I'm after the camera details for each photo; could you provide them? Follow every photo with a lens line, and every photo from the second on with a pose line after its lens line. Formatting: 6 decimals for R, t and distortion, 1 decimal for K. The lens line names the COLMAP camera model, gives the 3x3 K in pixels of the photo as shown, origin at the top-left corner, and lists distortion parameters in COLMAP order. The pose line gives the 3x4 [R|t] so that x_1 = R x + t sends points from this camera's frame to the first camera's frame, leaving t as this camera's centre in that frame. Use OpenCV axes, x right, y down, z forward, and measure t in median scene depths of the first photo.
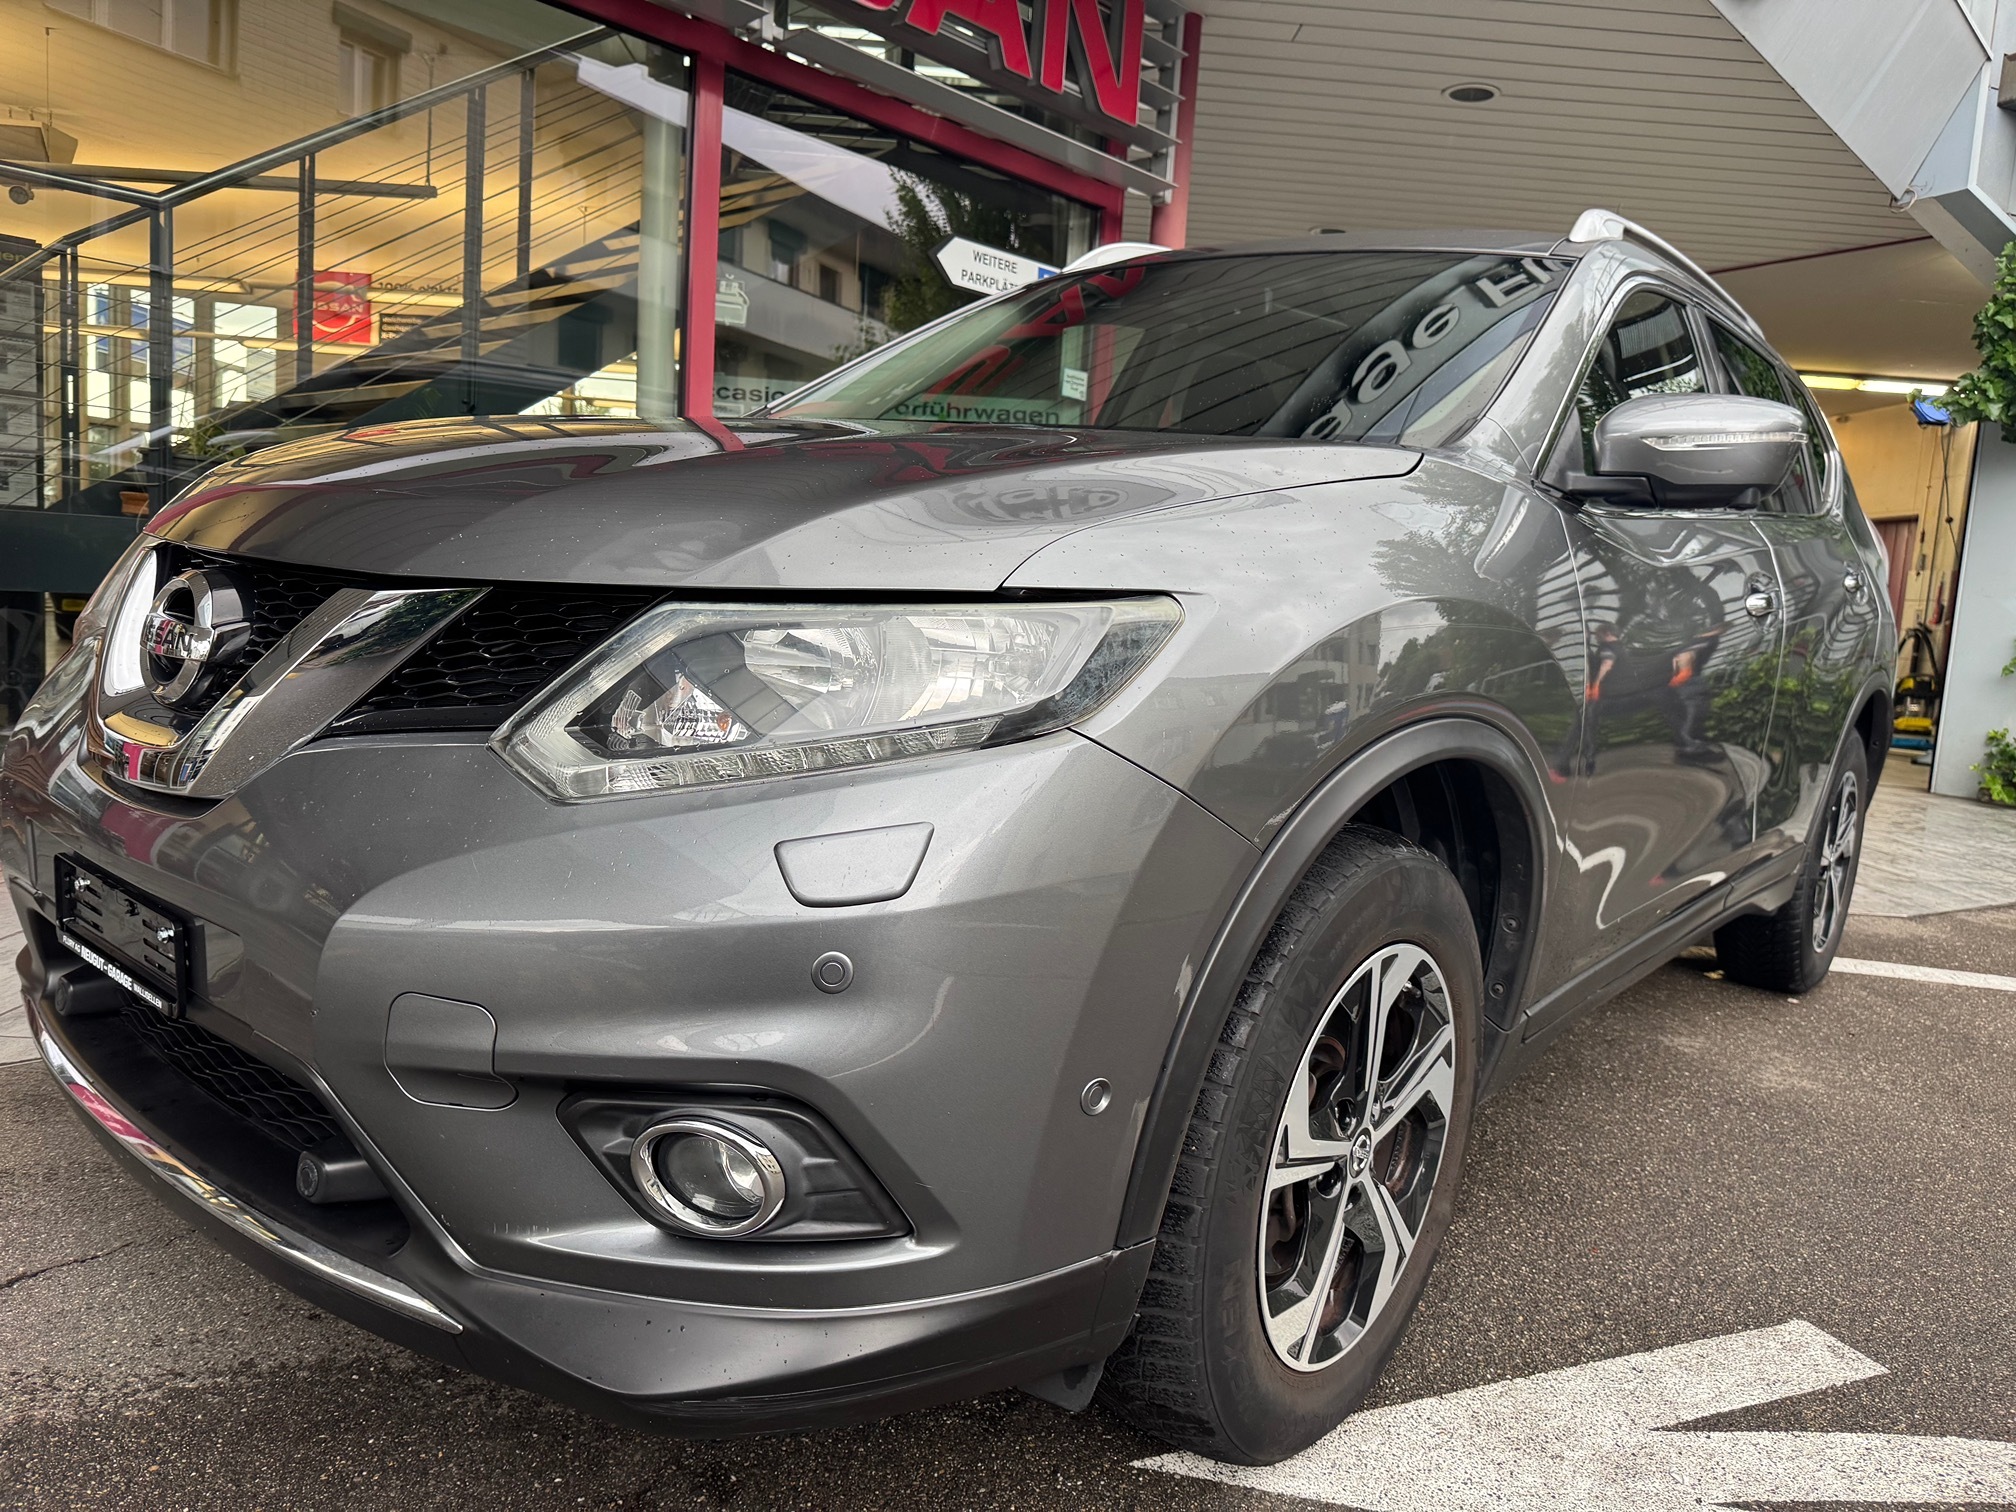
lens RADIAL K [[1453.7, 0, 1007.5], [0, 1453.7, 755.6], [0, 0, 1]] dist [0.000586, -0.010977]
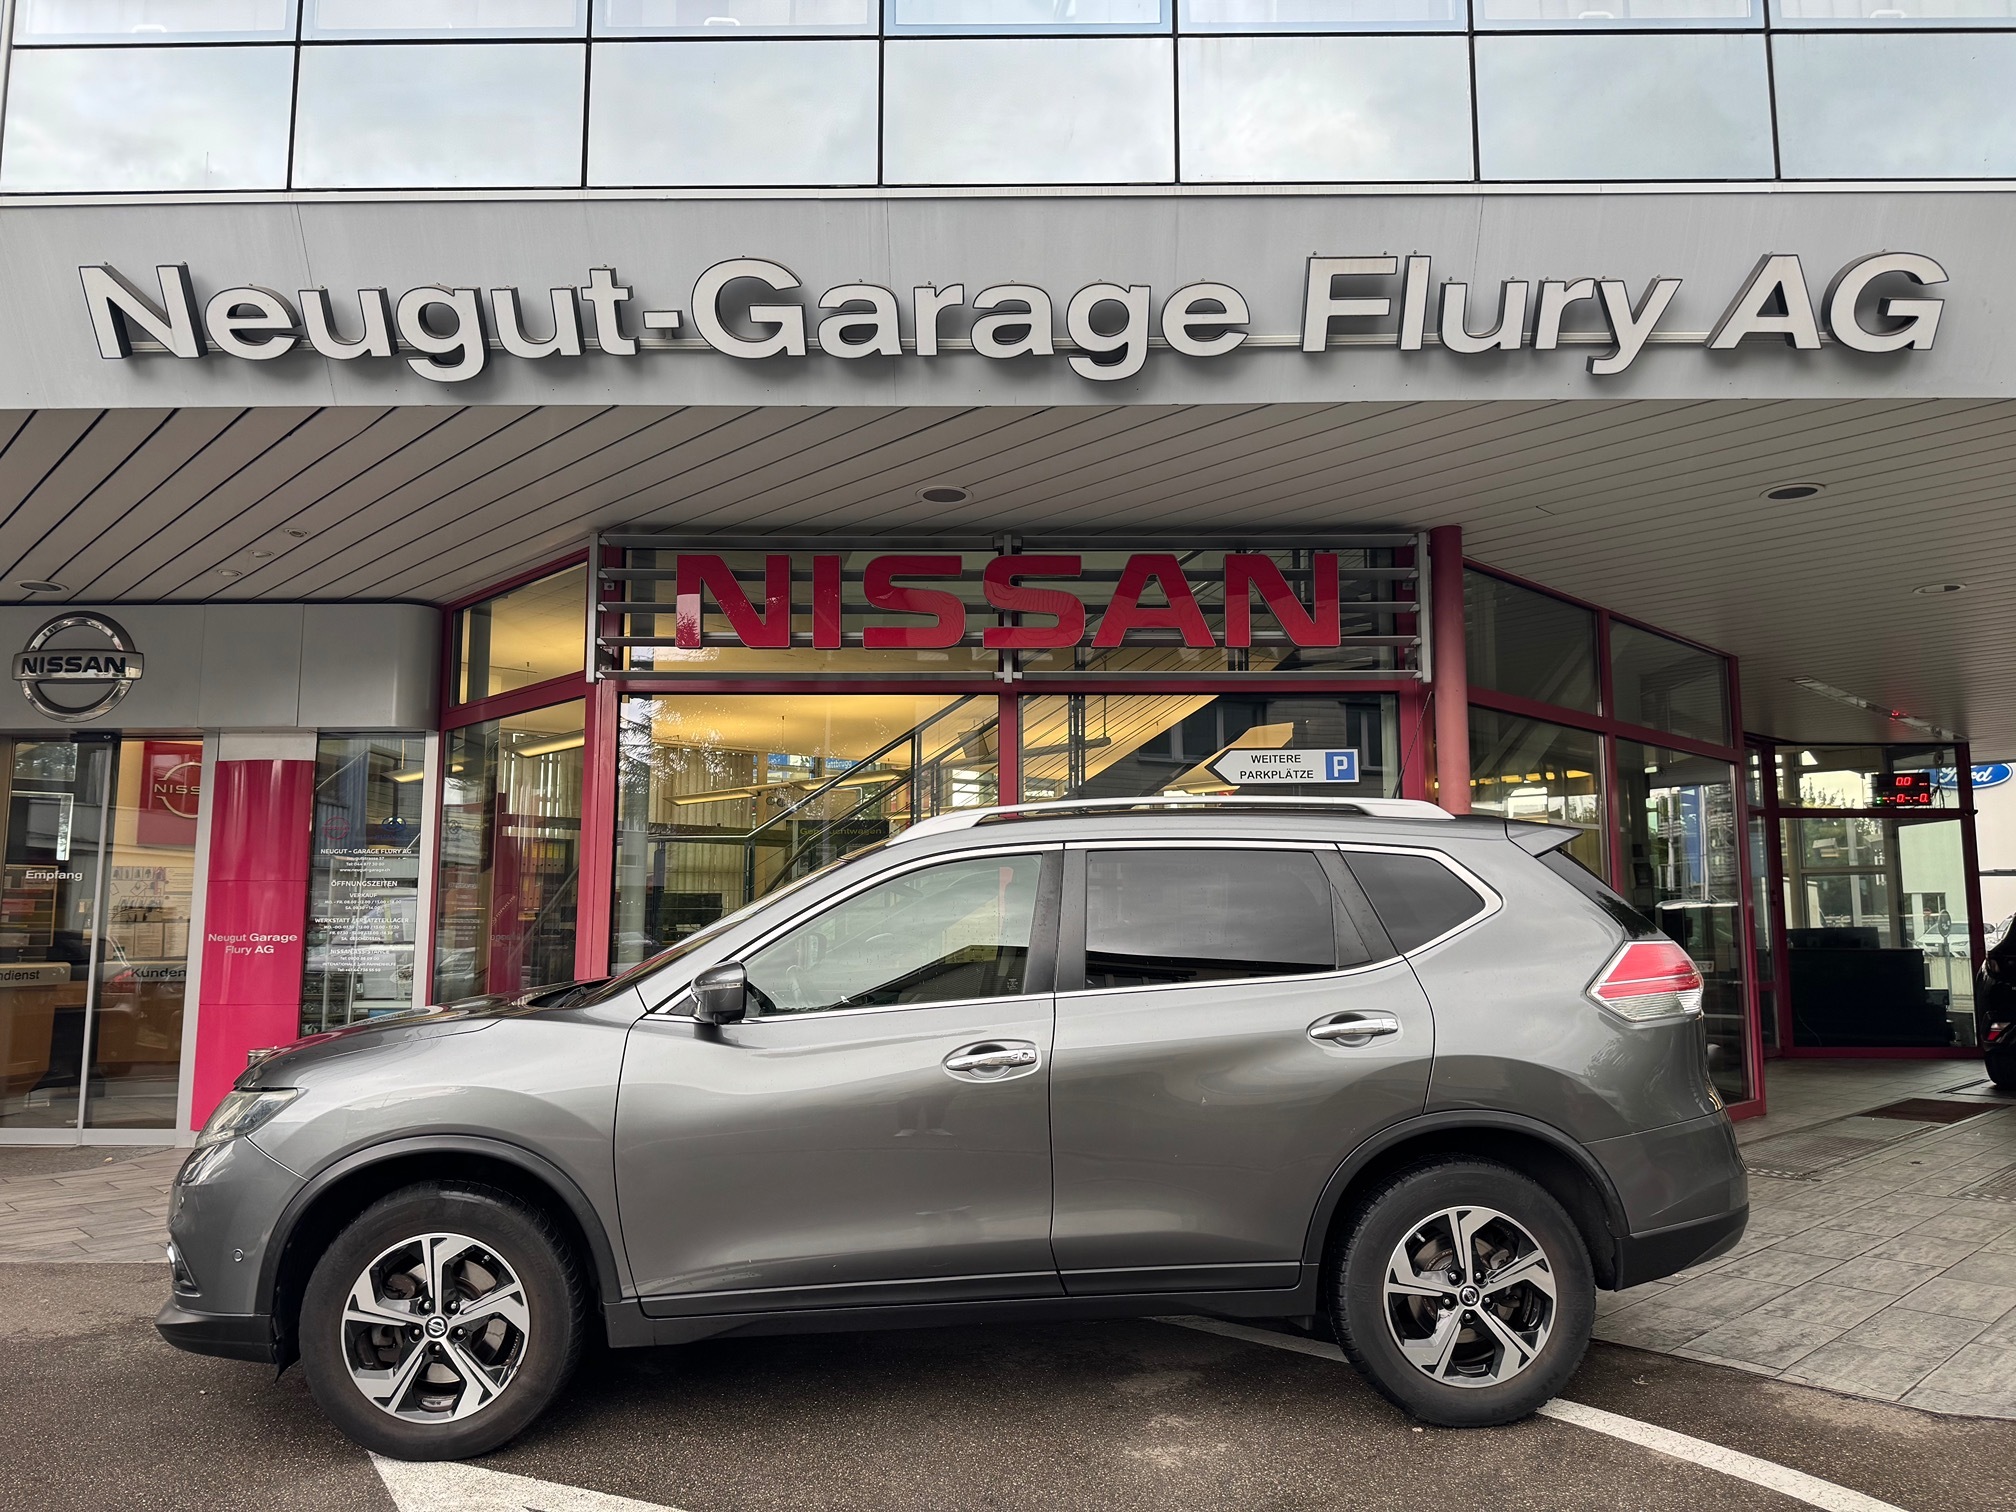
lens RADIAL K [[1453.7, 0, 1017.3], [0, 1453.7, 757.0], [0, 0, 1]] dist [0.000586, -0.010977]
pose [[0.671722, -0.149363, -0.725590, 1.764402], [-0.041319, 0.970385, -0.238005, -0.063382], [0.739650, 0.189854, 0.645657, 0.011363]]
